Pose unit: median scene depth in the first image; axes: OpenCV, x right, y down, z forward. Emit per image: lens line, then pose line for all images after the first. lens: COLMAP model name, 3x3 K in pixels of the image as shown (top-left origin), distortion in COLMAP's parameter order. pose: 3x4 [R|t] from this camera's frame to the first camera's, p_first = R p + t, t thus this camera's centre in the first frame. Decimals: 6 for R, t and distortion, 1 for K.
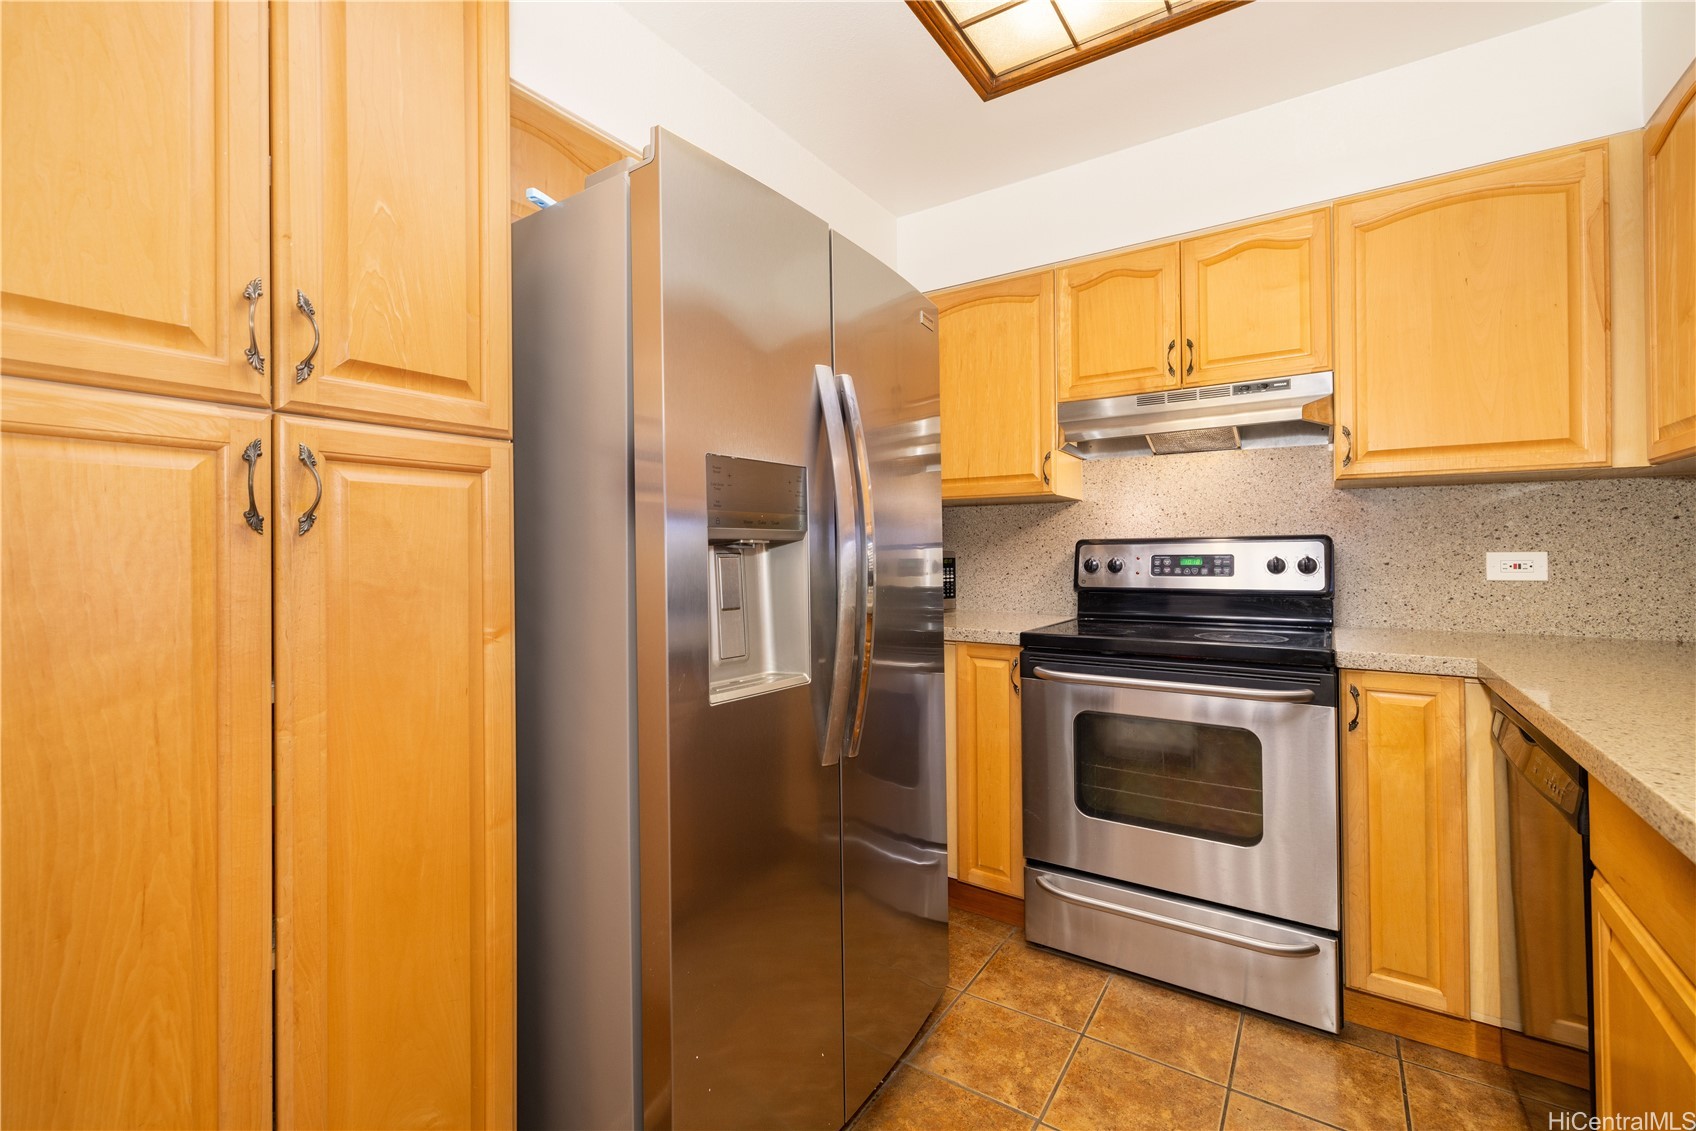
lens RADIAL K [[722.1, 0, 841.7], [0, 722.1, 547.6], [0, 0, 1]] dist [-0.001185, 0.001745]
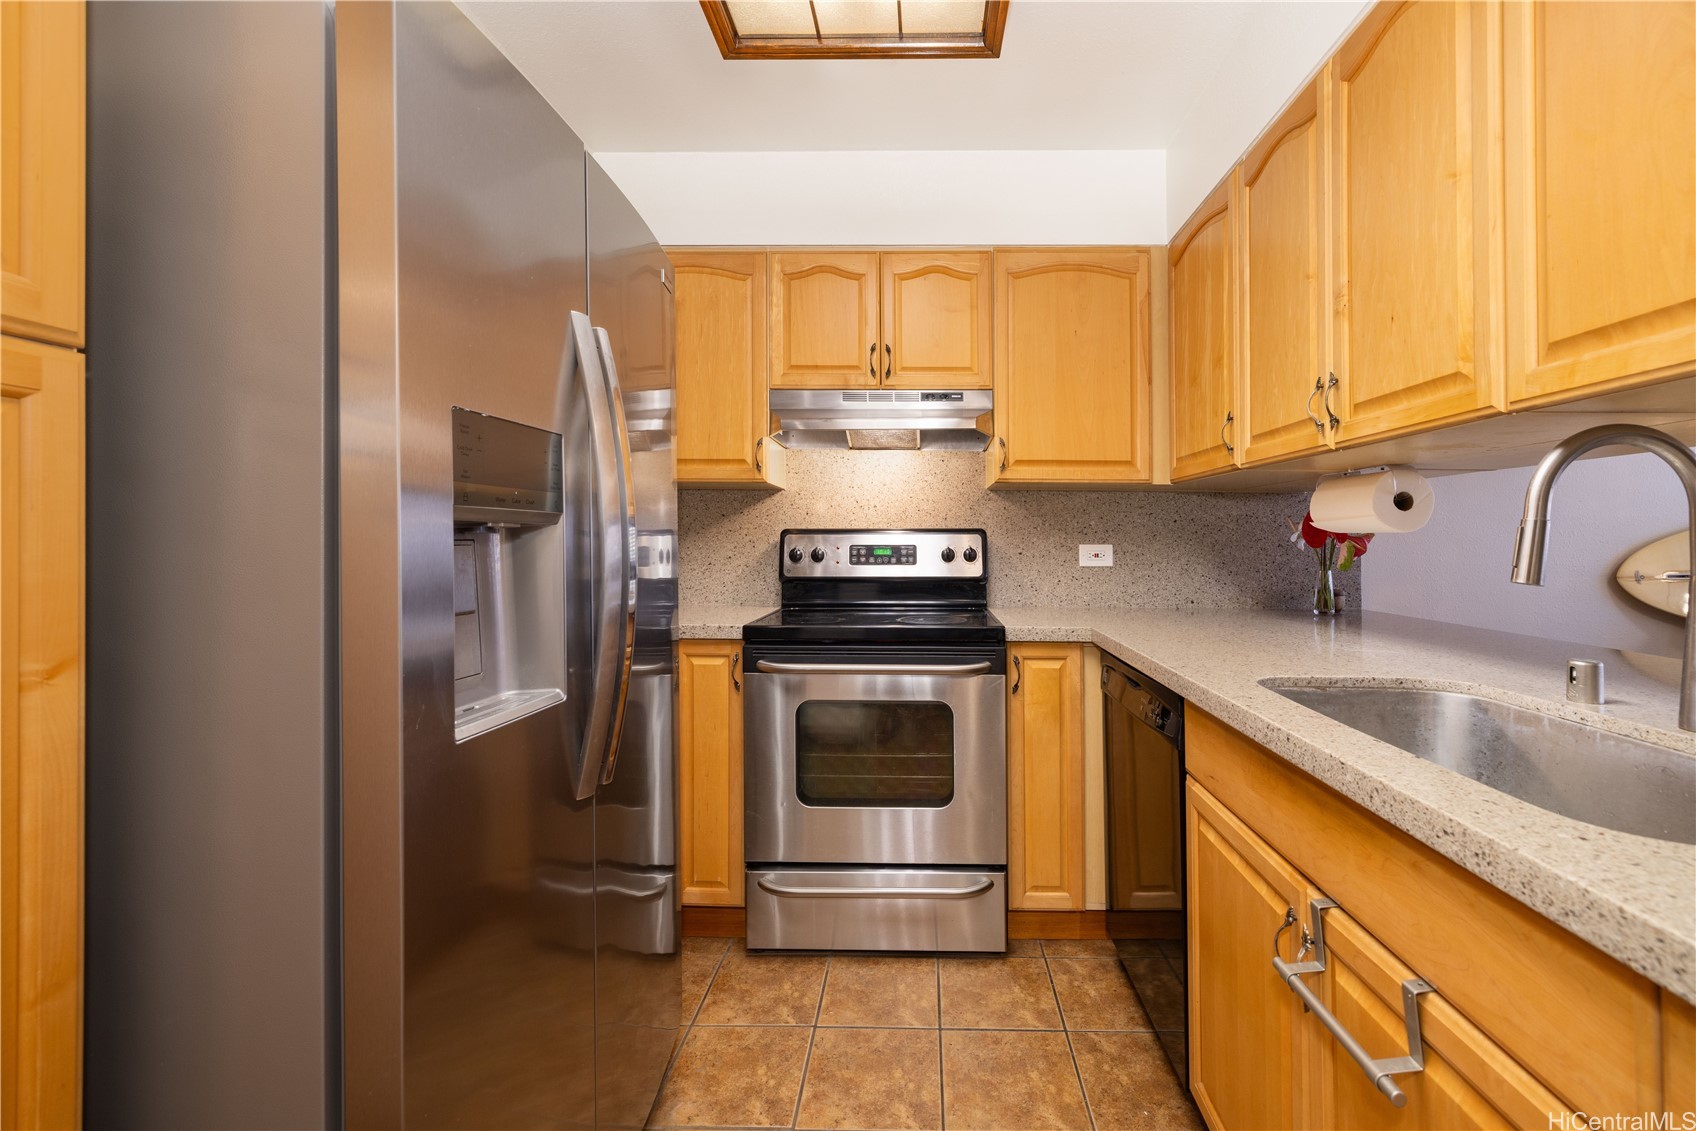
lens RADIAL K [[757.0, 0, 905.9], [0, 757.0, 531.4], [0, 0, 1]] dist [-0.001262, 0.000792]
pose [[0.833700, 0.016642, 0.551967, -0.140866], [-0.013240, 0.999861, -0.010148, 0.000574], [-0.552059, 0.001153, 0.833804, 0.056473]]
